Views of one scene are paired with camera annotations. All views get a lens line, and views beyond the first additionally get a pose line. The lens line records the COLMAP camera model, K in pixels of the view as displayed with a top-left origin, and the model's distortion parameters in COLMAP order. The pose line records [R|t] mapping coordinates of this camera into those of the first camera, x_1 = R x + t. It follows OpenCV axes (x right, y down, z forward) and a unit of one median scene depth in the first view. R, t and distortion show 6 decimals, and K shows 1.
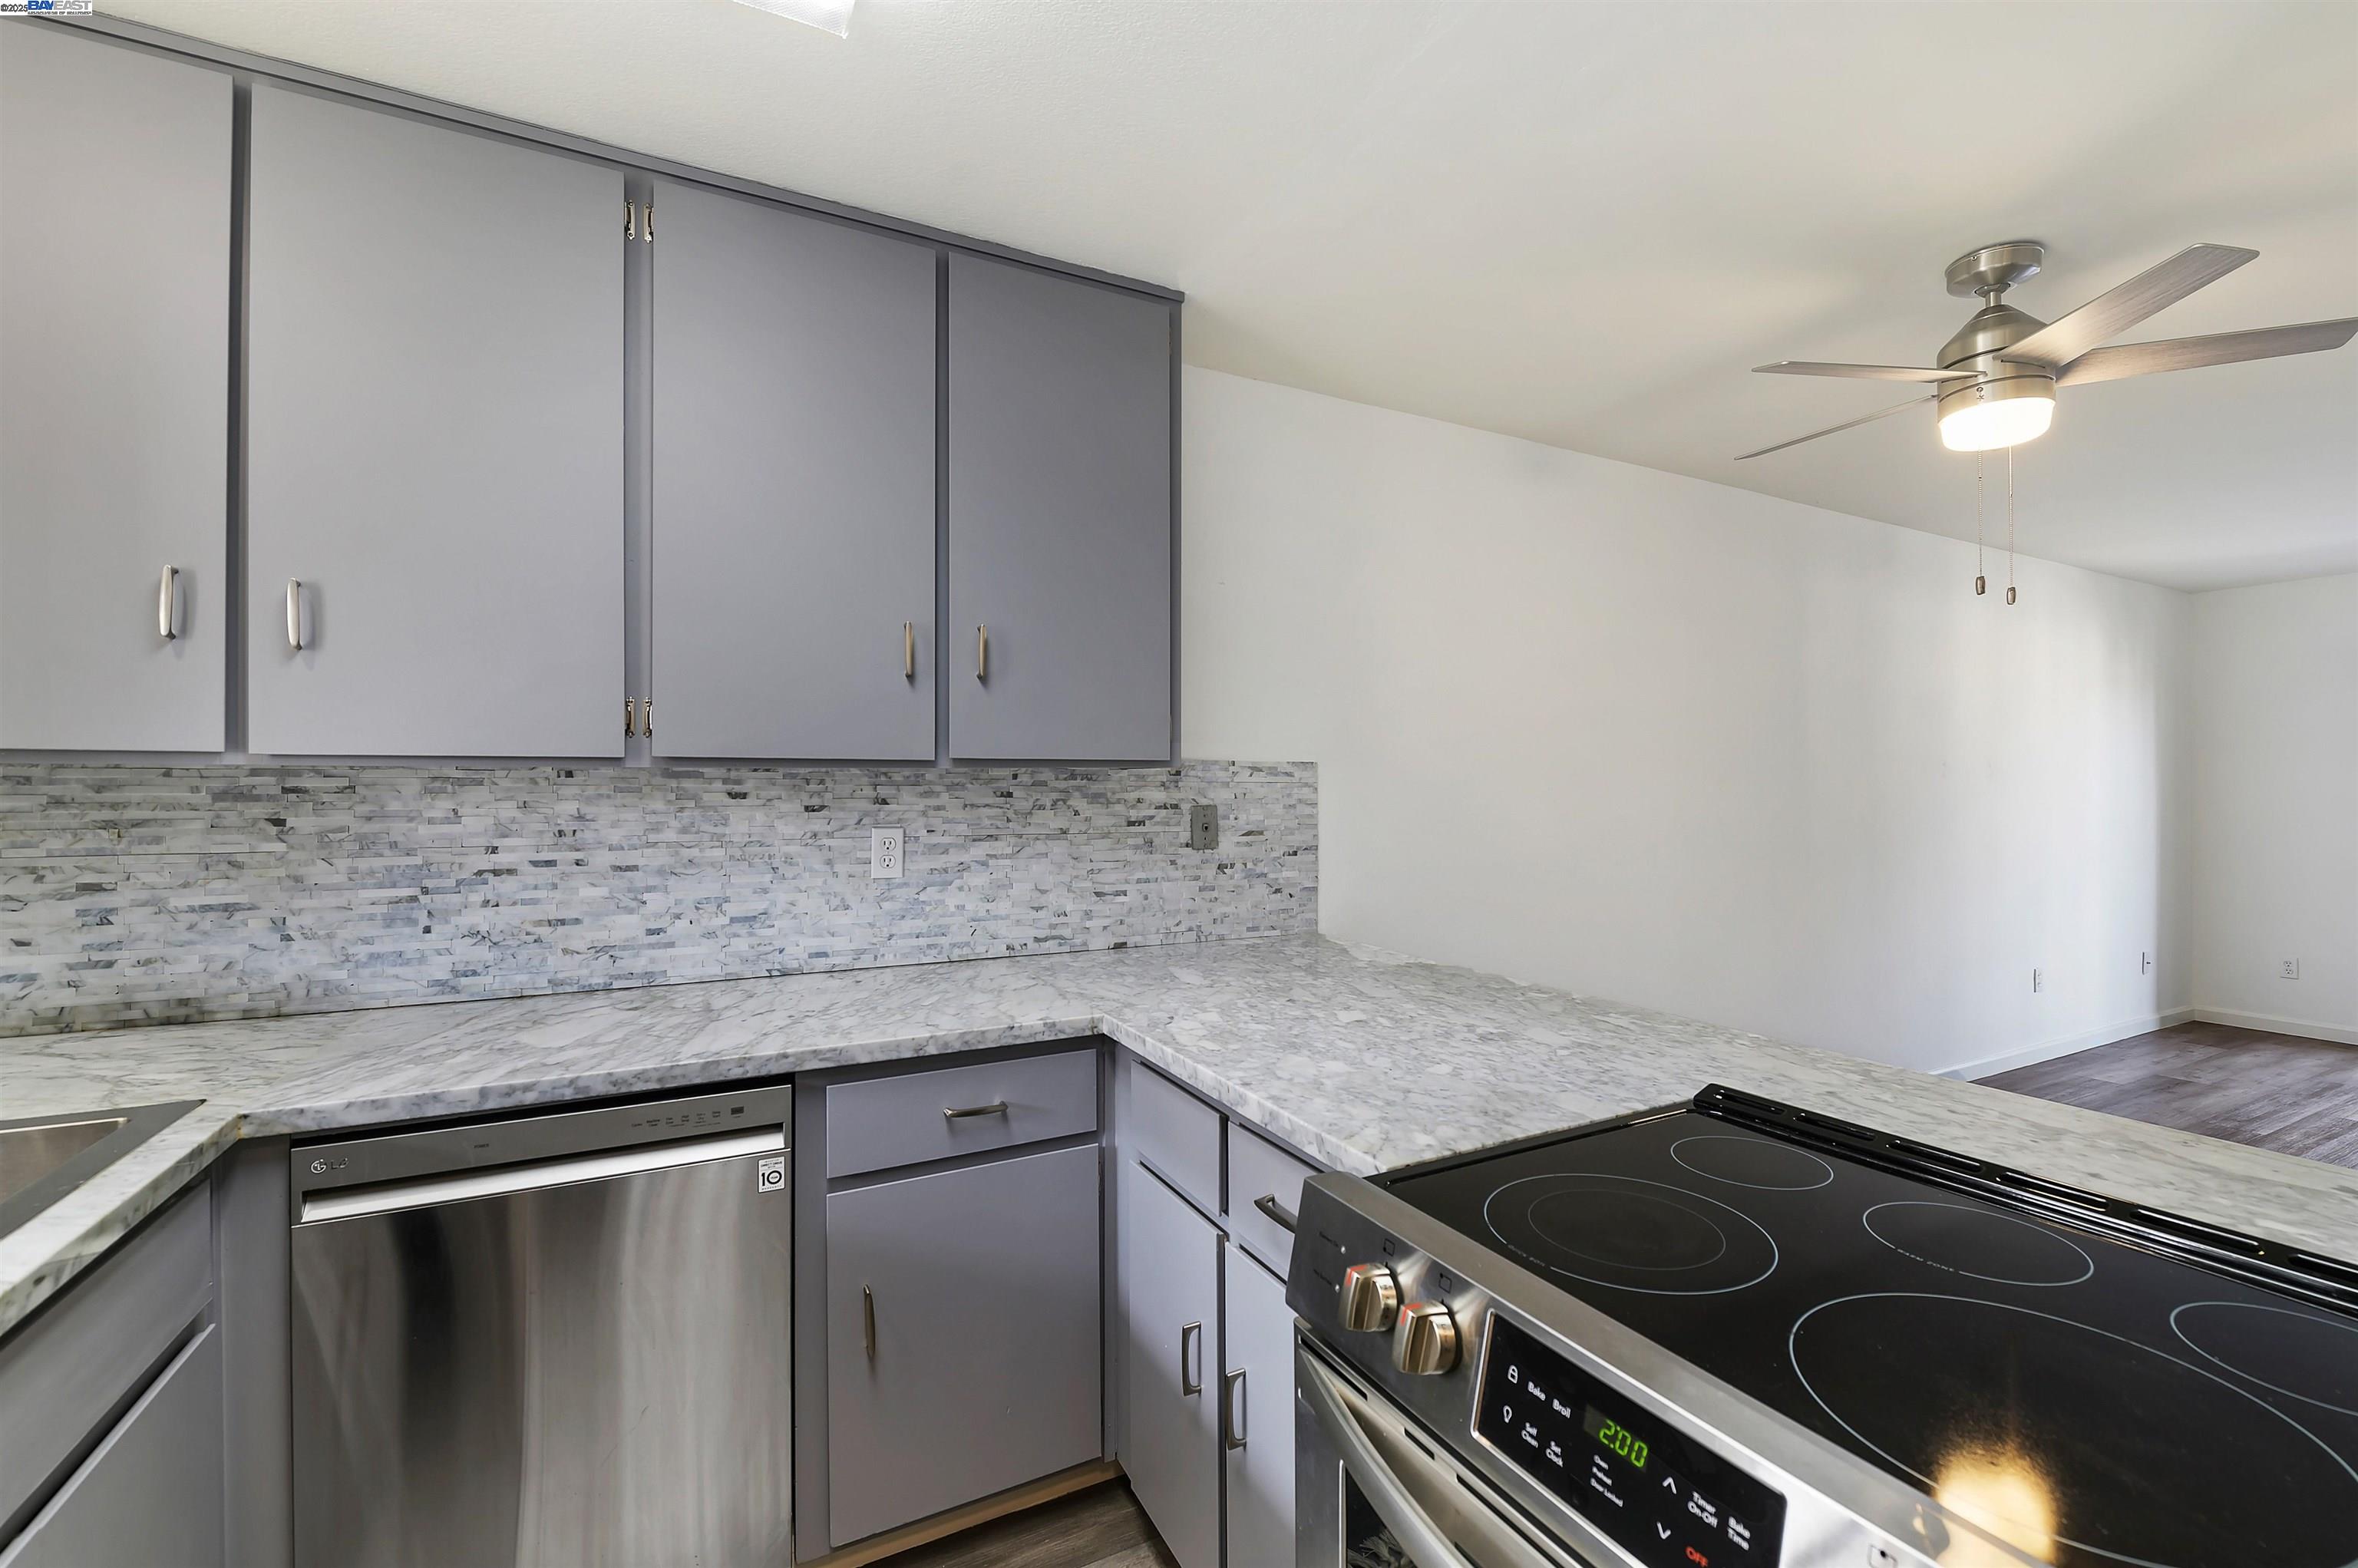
lens RADIAL K [[980.2, 0, 1198.7], [0, 980.2, 782.4], [0, 0, 1]] dist [0.002525, -0.006612]
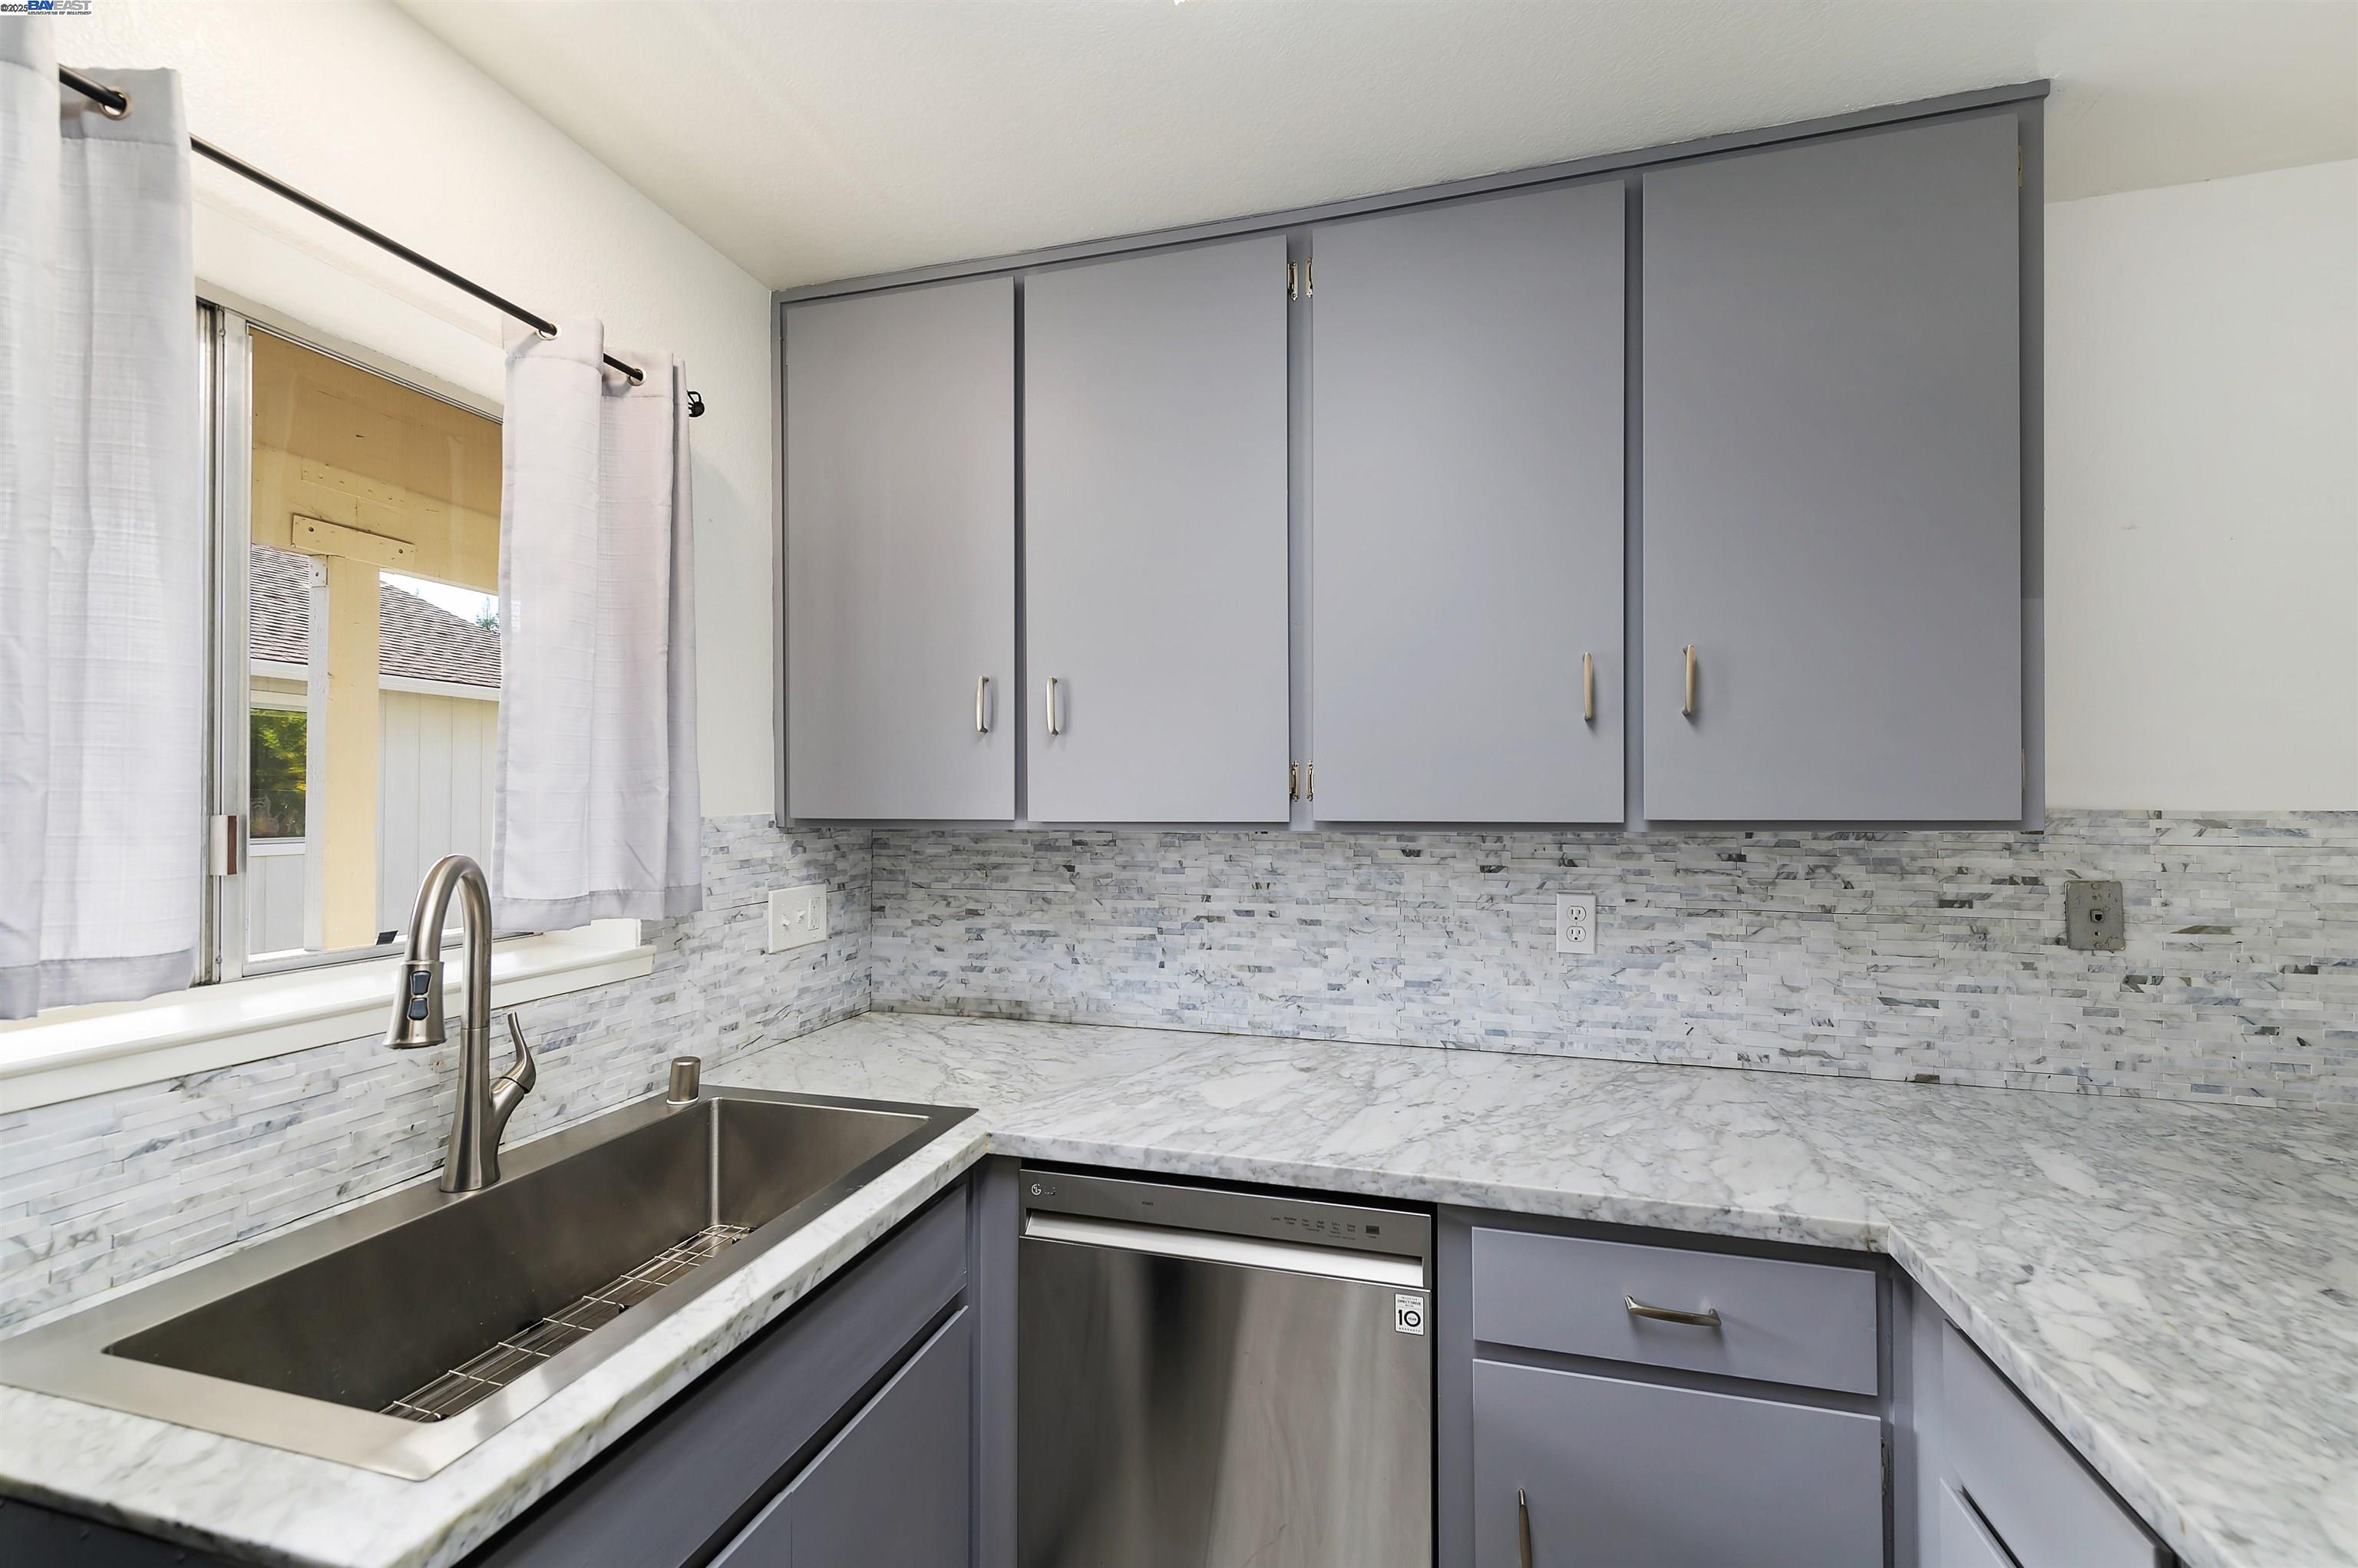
lens RADIAL K [[926.9, 0, 1200.5], [0, 926.9, 794.9], [0, 0, 1]] dist [0.016221, -0.006420]
pose [[0.732532, -0.004147, -0.680720, -0.006437], [0.003404, 0.999991, -0.002429, -0.038948], [0.680724, -0.000537, 0.732540, 0.187487]]
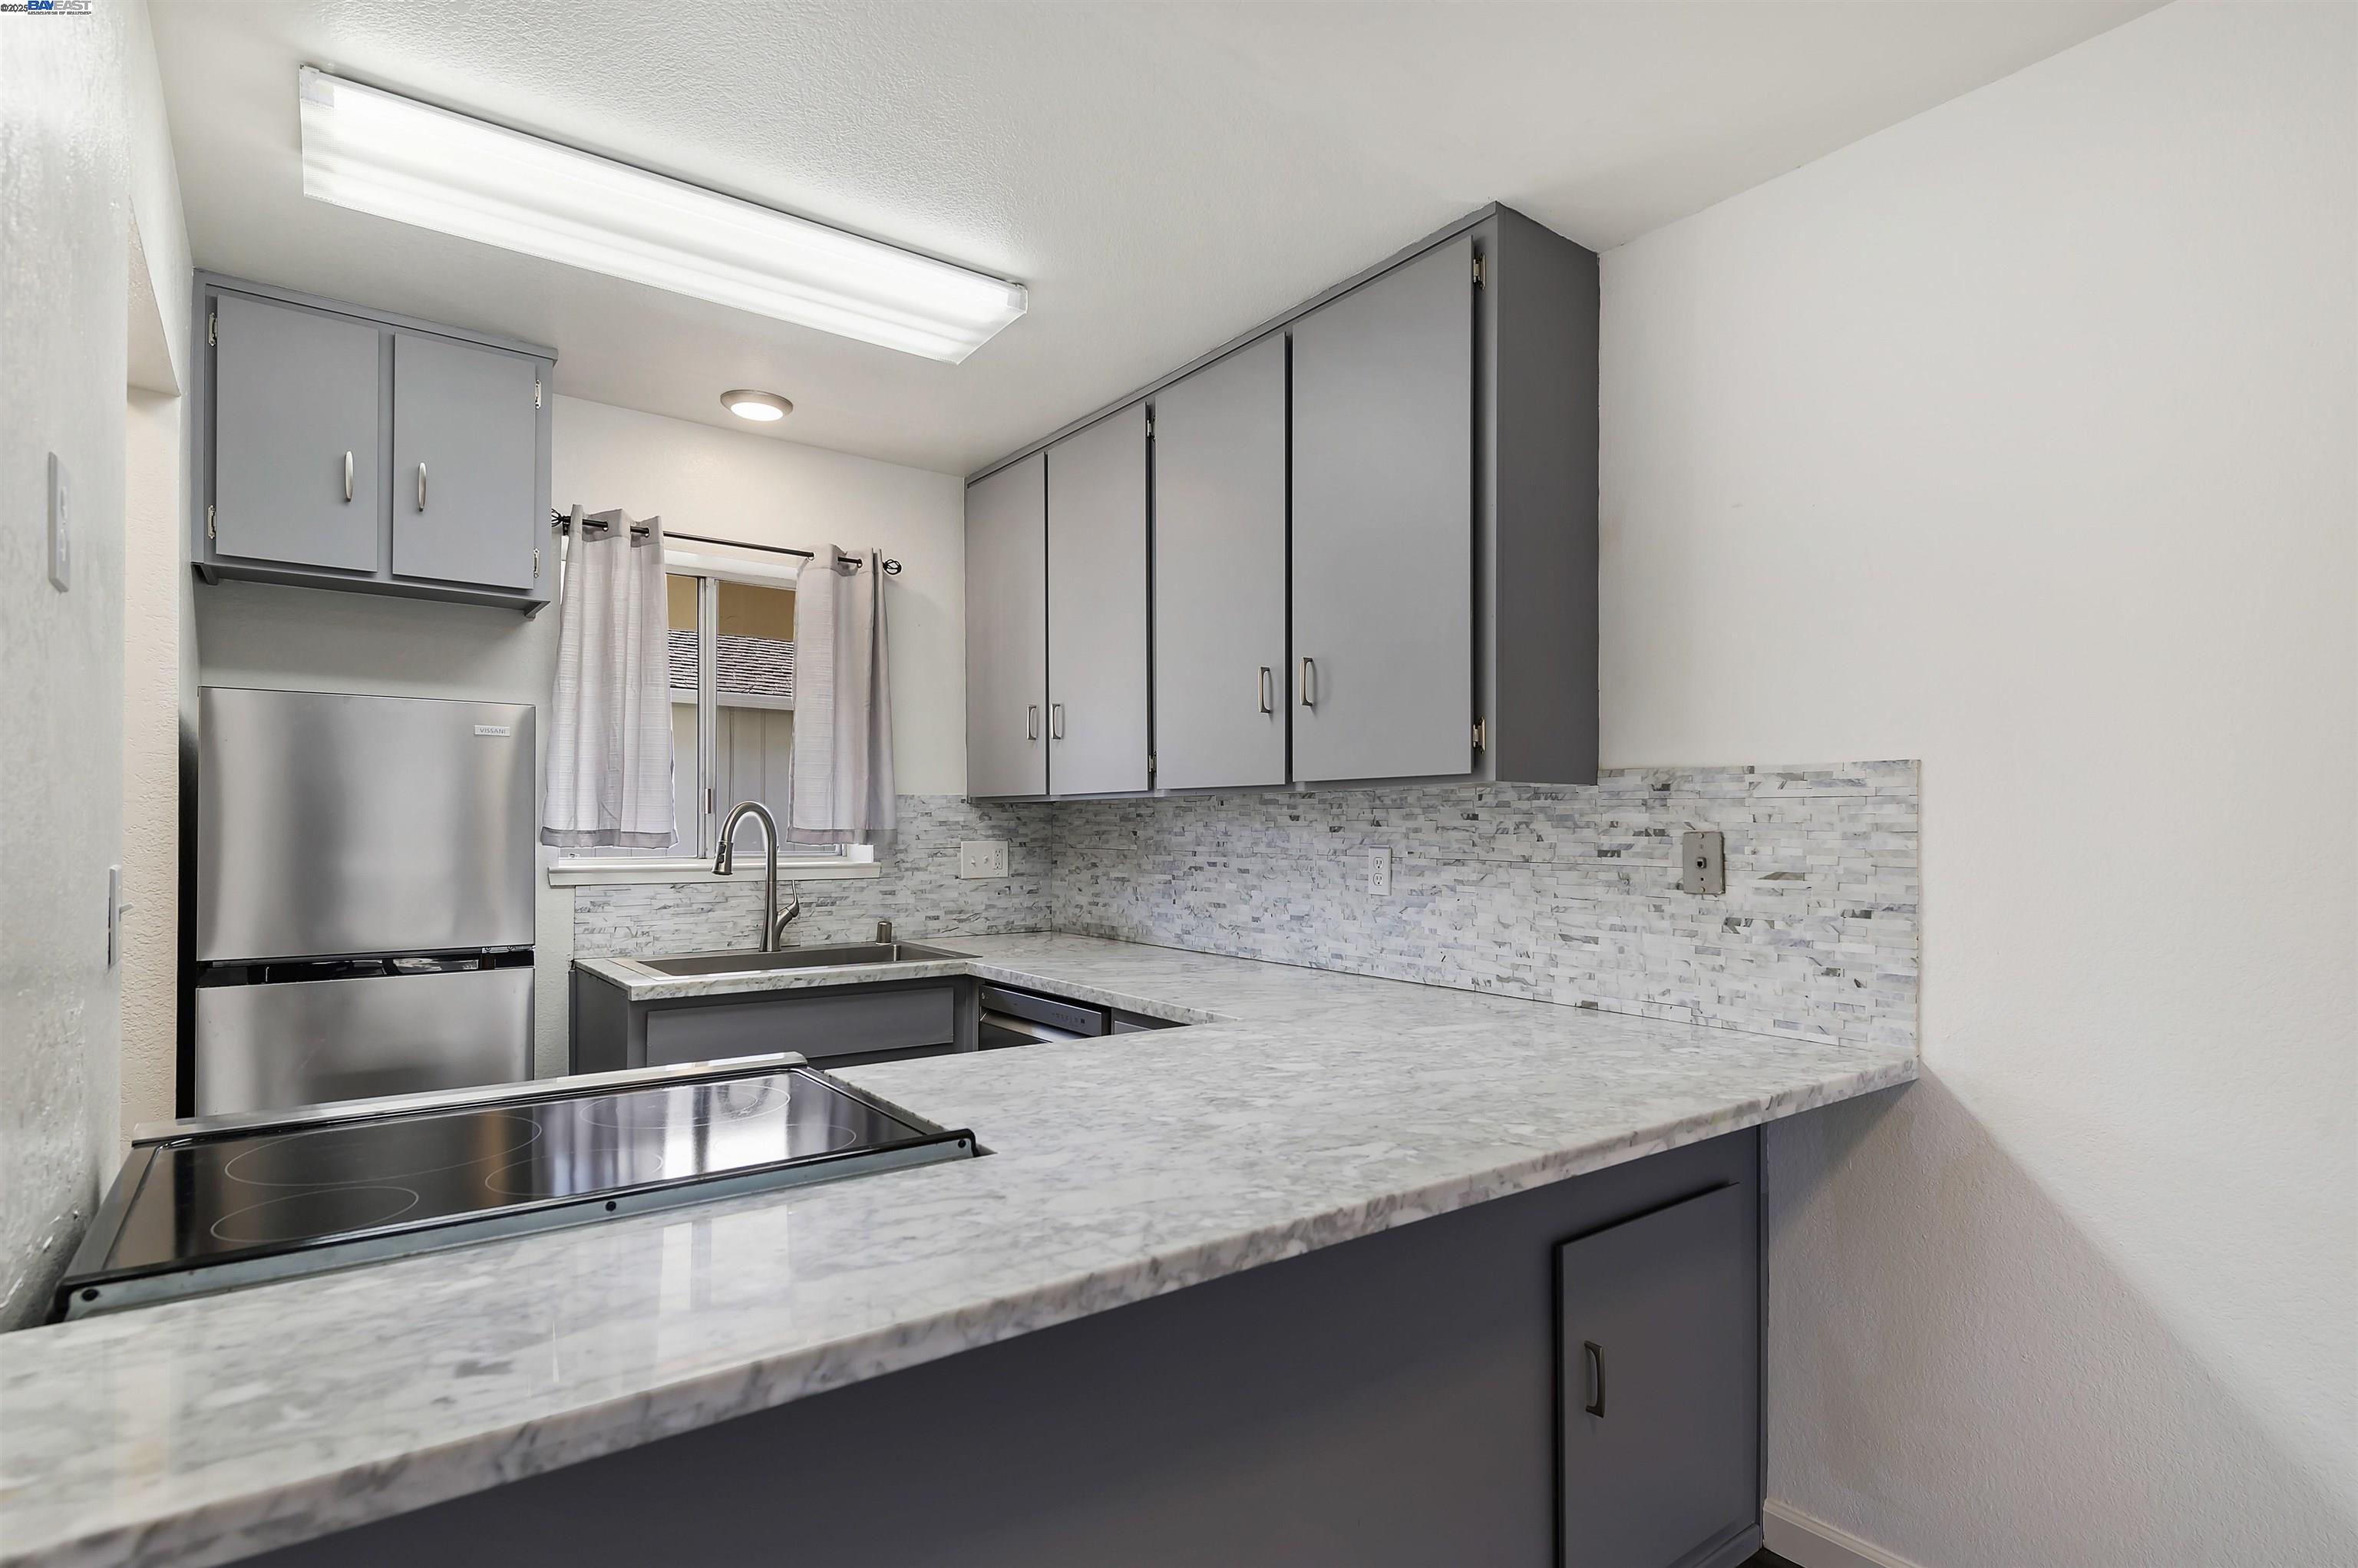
lens RADIAL K [[1173.8, 0, 1200.5], [0, 1173.8, 816.1], [0, 0, 1]] dist [0.024832, -0.014578]
pose [[0.165932, -0.008901, -0.986097, 0.917286], [0.001866, 0.999960, -0.008712, 0.022112], [0.986135, -0.000395, 0.165942, 0.593733]]
